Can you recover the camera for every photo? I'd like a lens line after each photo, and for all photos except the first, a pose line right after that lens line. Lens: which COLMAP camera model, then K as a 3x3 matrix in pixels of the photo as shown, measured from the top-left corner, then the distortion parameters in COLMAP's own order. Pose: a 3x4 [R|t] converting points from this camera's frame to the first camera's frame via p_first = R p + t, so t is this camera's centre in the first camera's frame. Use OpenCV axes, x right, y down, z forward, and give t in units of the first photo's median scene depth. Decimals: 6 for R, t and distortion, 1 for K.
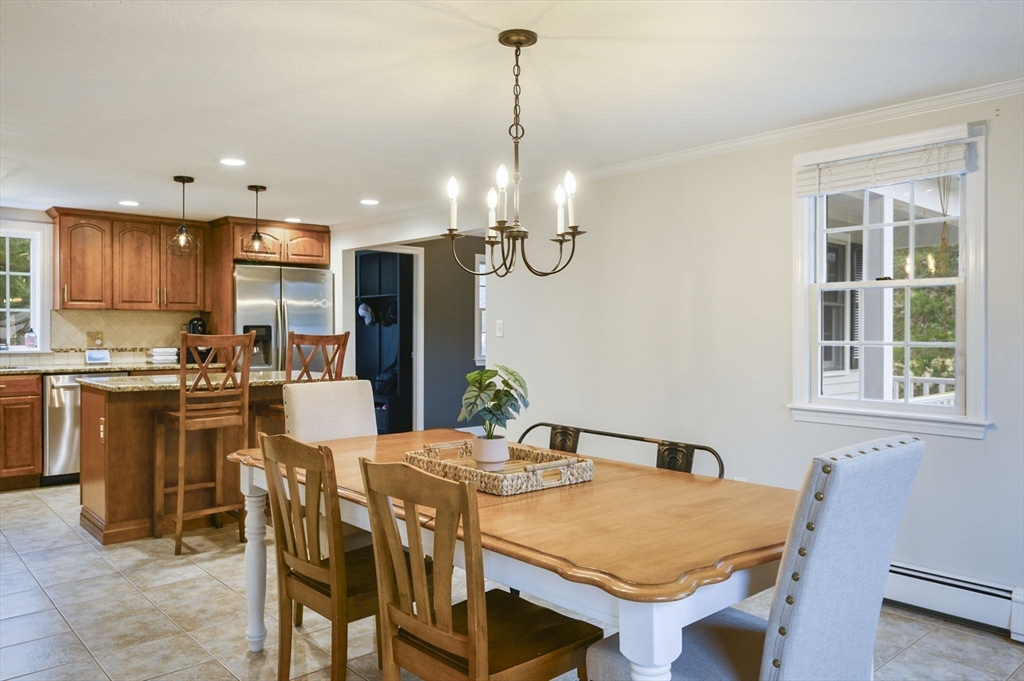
lens RADIAL K [[741.5, 0, 511.3], [0, 741.5, 337.6], [0, 0, 1]] dist [0.009341, -0.004600]
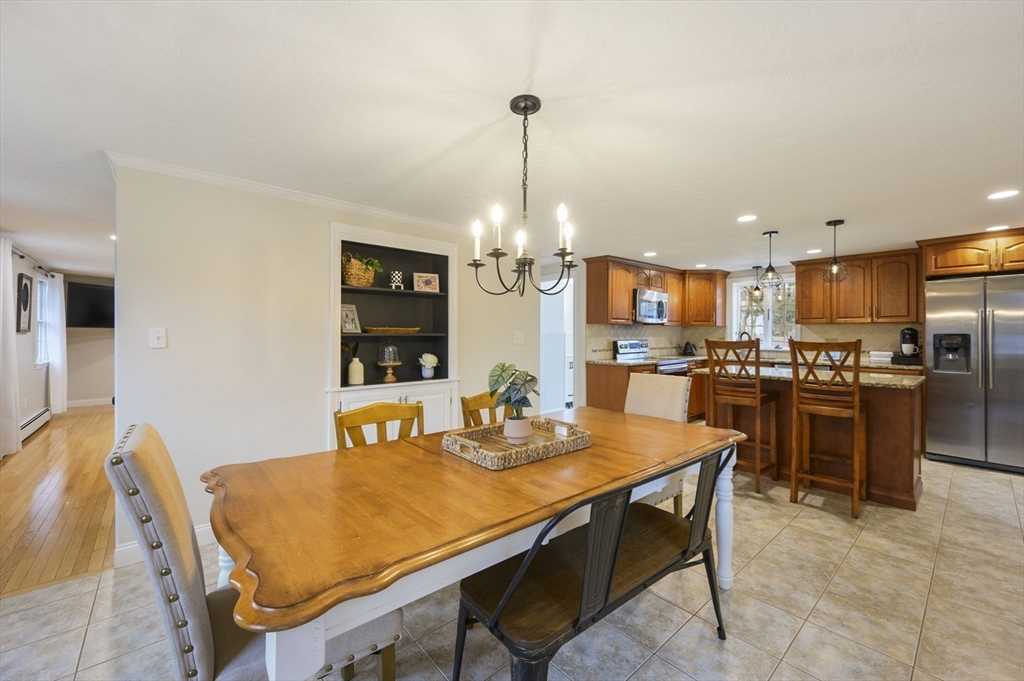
lens RADIAL K [[409.1, 0, 514.0], [0, 409.1, 333.1], [0, 0, 1]] dist [-0.002800, 0.000879]
pose [[-0.006059, -0.005520, -0.999966, 0.262588], [-0.013097, 0.999899, -0.005440, -0.006467], [0.999896, 0.013064, -0.006131, 0.369988]]
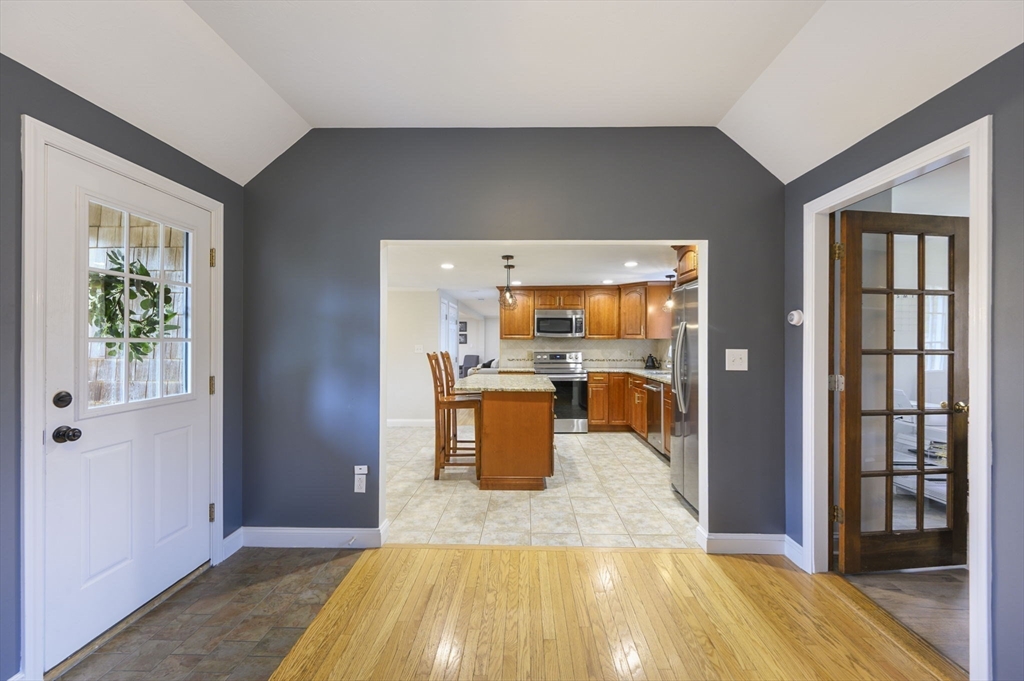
lens RADIAL K [[409.1, 0, 517.5], [0, 409.1, 341.2], [0, 0, 1]] dist [-0.002800, 0.000879]
pose [[-0.681200, -0.004820, -0.732081, 0.192597], [-0.010264, 0.999943, 0.002968, -0.028281], [0.732025, 0.009536, -0.681211, 1.235397]]
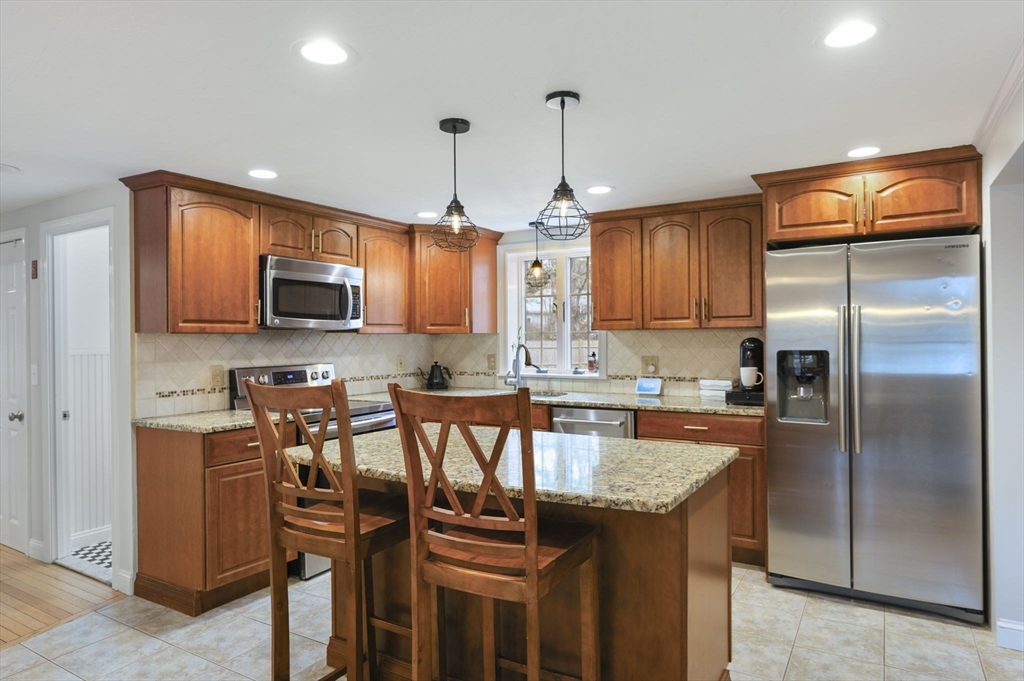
lens RADIAL K [[620.6, 0, 517.4], [0, 620.6, 338.0], [0, 0, 1]] dist [0.016070, -0.002159]
pose [[0.304725, -0.006082, -0.952421, 0.055046], [-0.001178, 0.999976, -0.006762, -0.023181], [0.952440, 0.003183, 0.304710, 0.649167]]
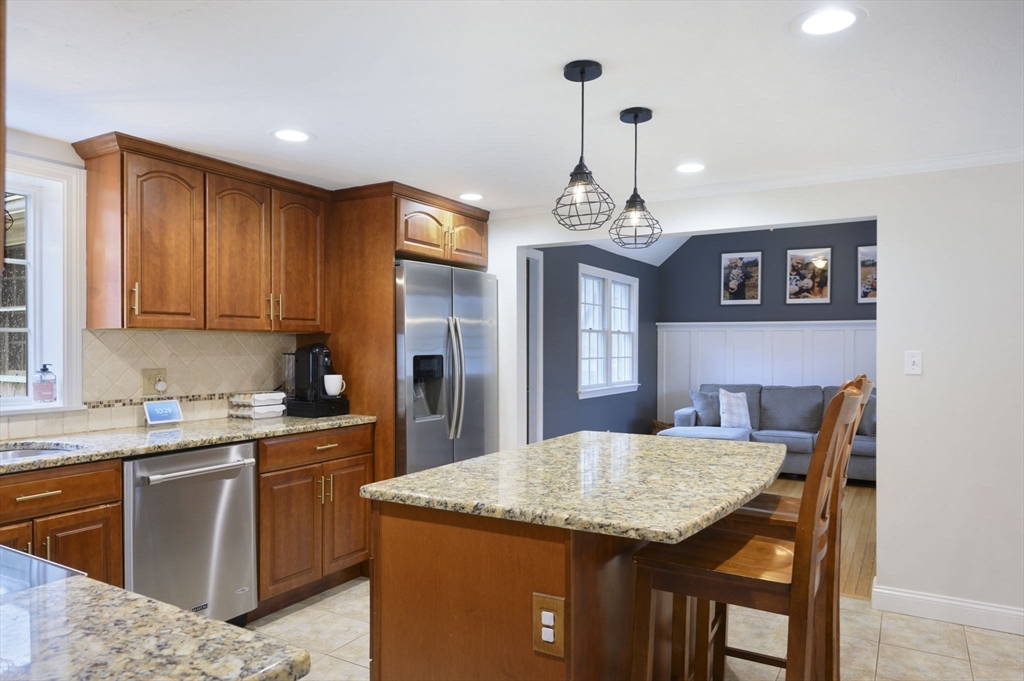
lens RADIAL K [[662.4, 0, 519.1], [0, 662.4, 357.4], [0, 0, 1]] dist [-0.001471, -0.003595]
pose [[0.950536, -0.006422, 0.310547, -0.452868], [0.004325, 0.999963, 0.007441, -0.018760], [-0.310583, -0.005730, 0.950529, 0.433676]]
